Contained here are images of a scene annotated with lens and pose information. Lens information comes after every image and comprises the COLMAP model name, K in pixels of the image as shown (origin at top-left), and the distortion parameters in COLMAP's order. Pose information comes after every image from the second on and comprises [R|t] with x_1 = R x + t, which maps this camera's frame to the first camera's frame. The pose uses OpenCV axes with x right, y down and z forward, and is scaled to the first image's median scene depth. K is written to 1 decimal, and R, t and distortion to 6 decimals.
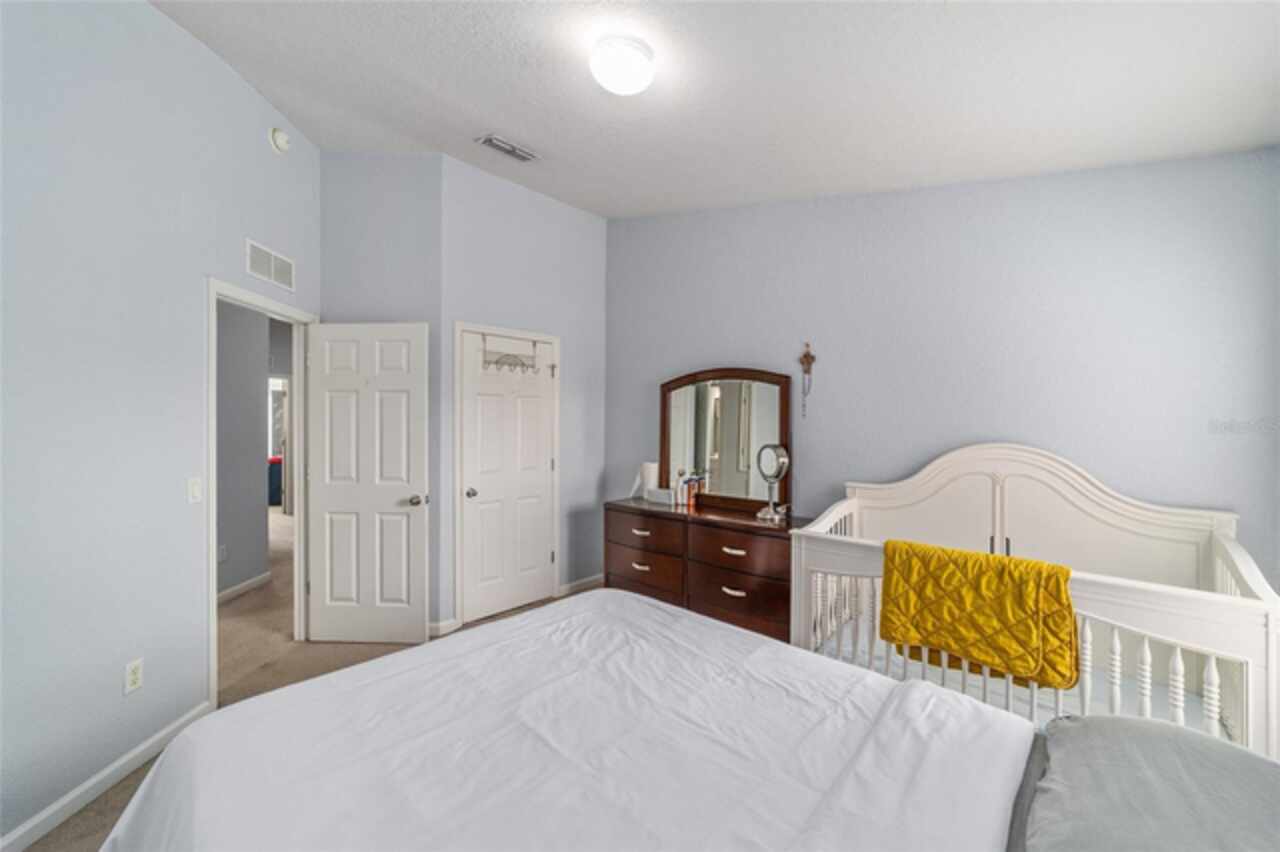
lens RADIAL K [[491.0, 0, 643.7], [0, 491.0, 429.0], [0, 0, 1]] dist [-0.007132, 0.001140]
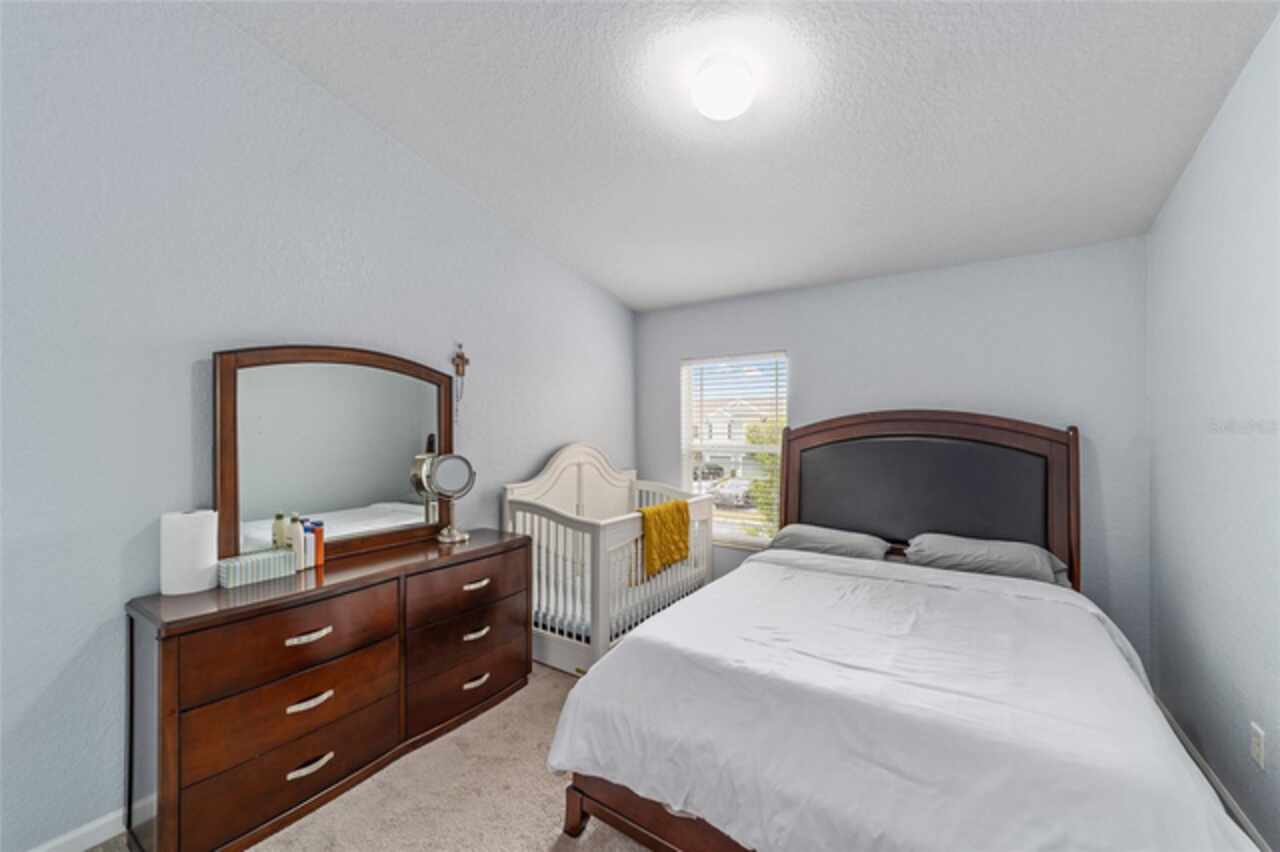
lens RADIAL K [[491.0, 0, 640.2], [0, 491.0, 429.2], [0, 0, 1]] dist [-0.007132, 0.001140]
pose [[-0.157467, -0.006519, 0.987503, -0.639526], [0.000062, 0.999978, 0.006611, -0.018581], [-0.987524, 0.001102, -0.157463, 0.809475]]
